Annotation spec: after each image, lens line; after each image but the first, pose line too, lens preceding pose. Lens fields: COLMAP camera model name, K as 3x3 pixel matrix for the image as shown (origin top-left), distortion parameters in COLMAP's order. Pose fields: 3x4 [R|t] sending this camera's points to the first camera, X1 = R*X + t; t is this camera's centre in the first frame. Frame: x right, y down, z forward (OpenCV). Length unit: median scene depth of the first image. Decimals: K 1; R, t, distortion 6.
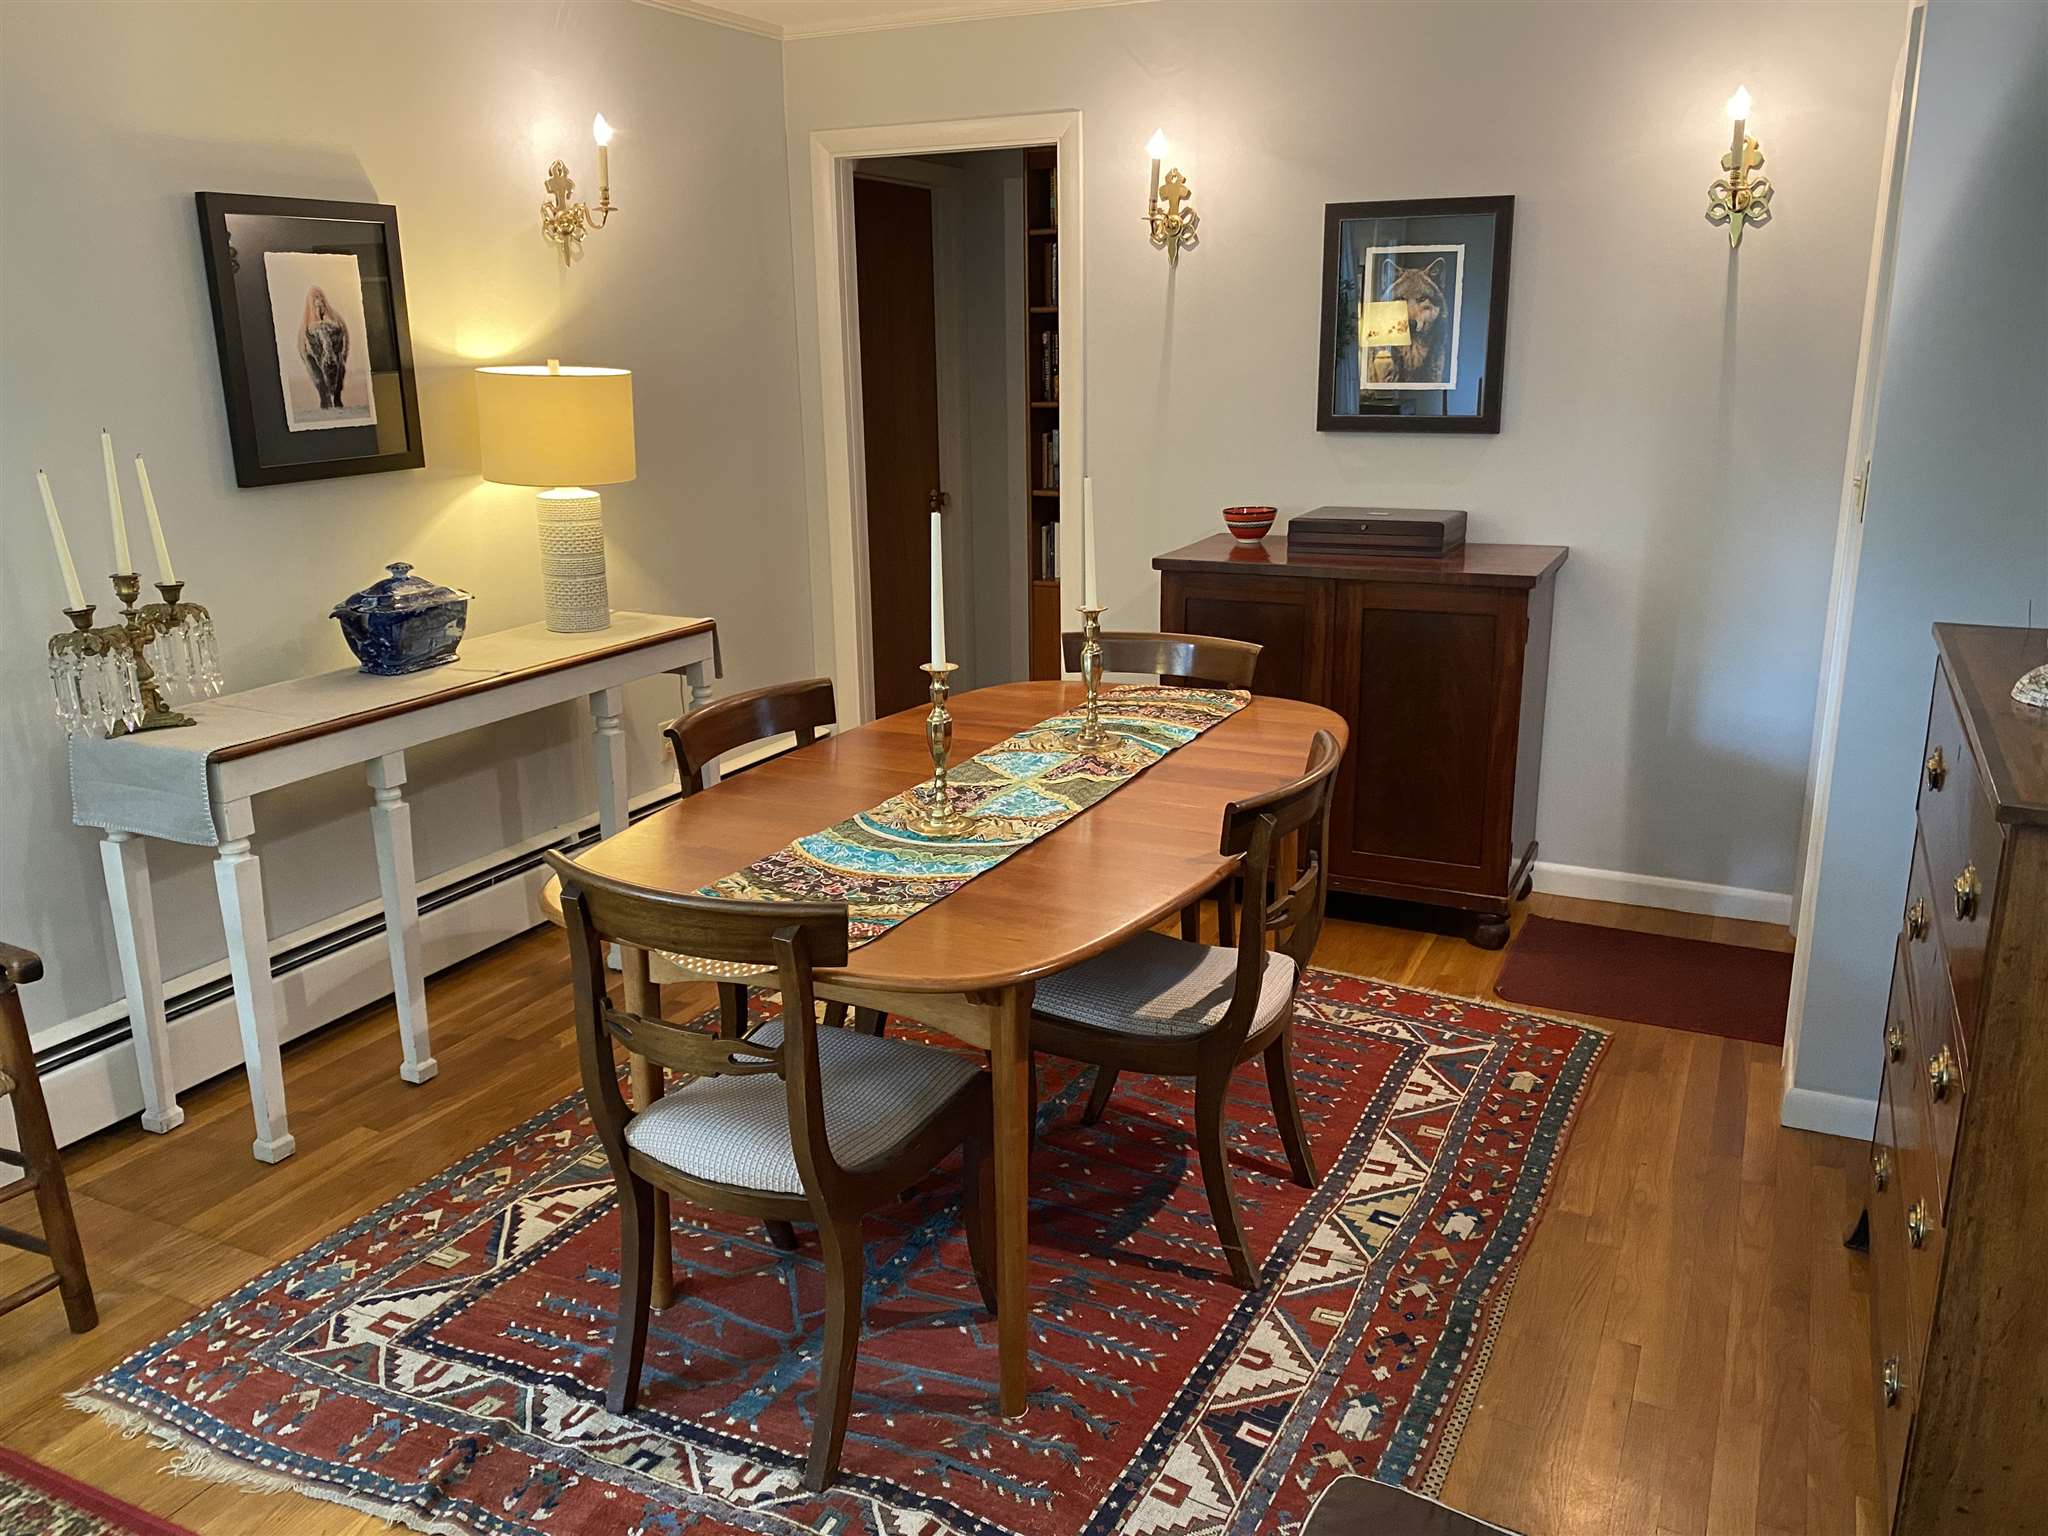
lens RADIAL K [[1533.4, 0, 1032.2], [0, 1533.4, 754.6], [0, 0, 1]] dist [0.001061, 0.002091]
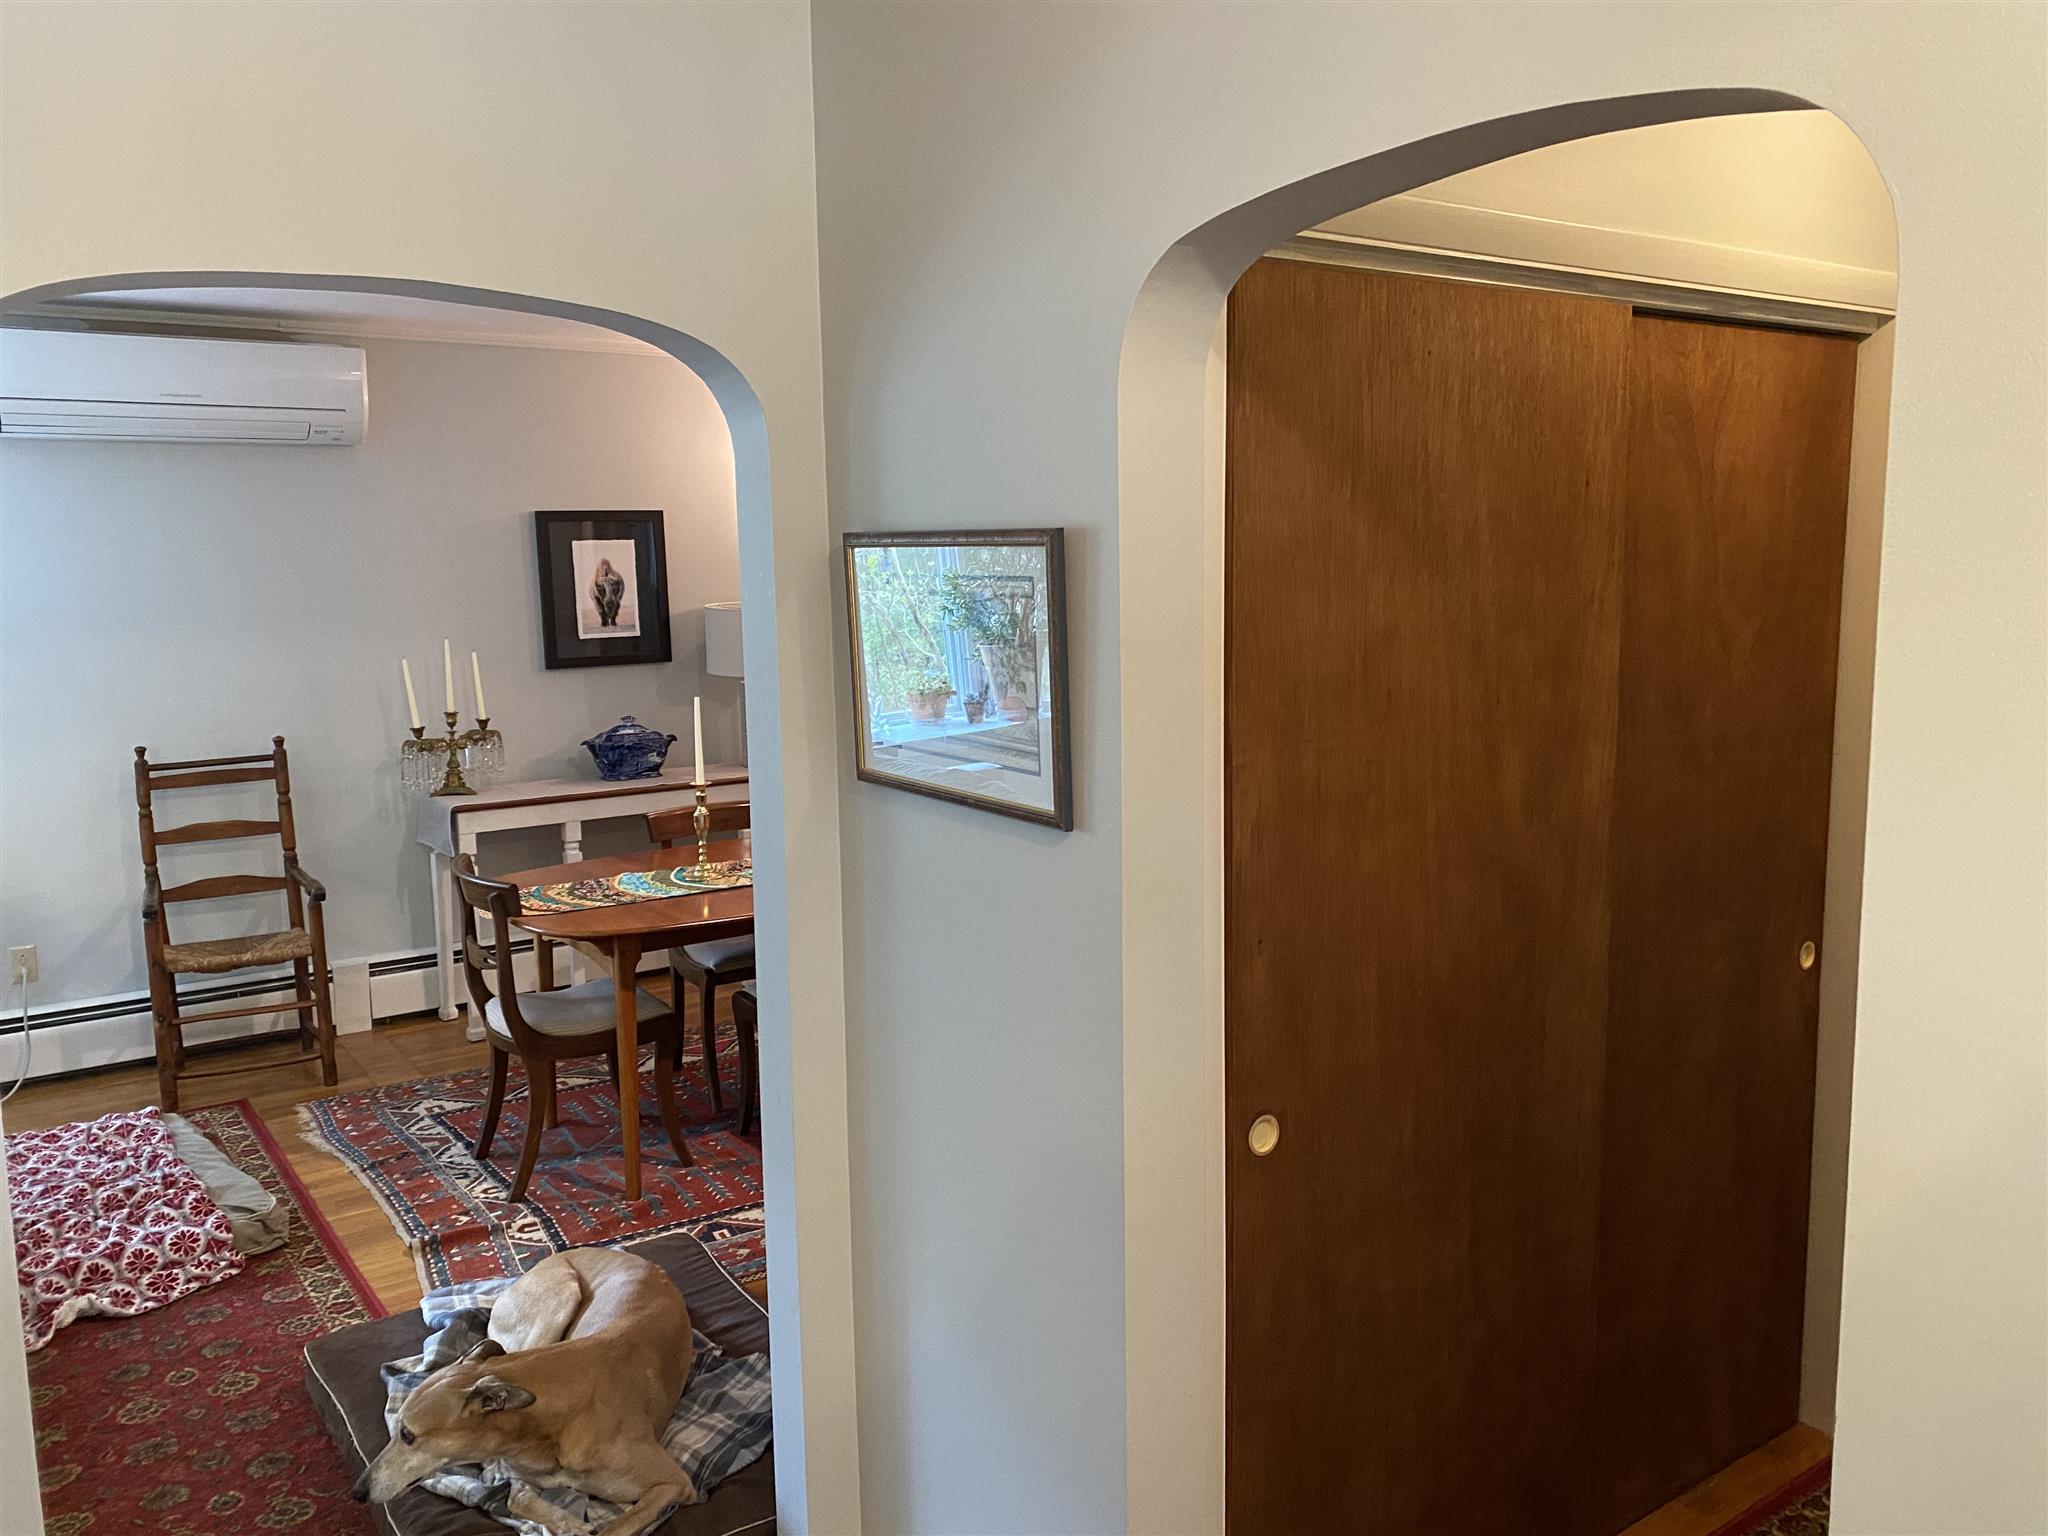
lens RADIAL K [[1544.1, 0, 1031.8], [0, 1544.1, 758.6], [0, 0, 1]] dist [0.084100, -0.146108]
pose [[0.869295, 0.062181, -0.490366, 0.935604], [-0.121997, 0.988356, -0.090940, 0.026107], [0.479001, 0.138877, 0.866759, -0.304926]]
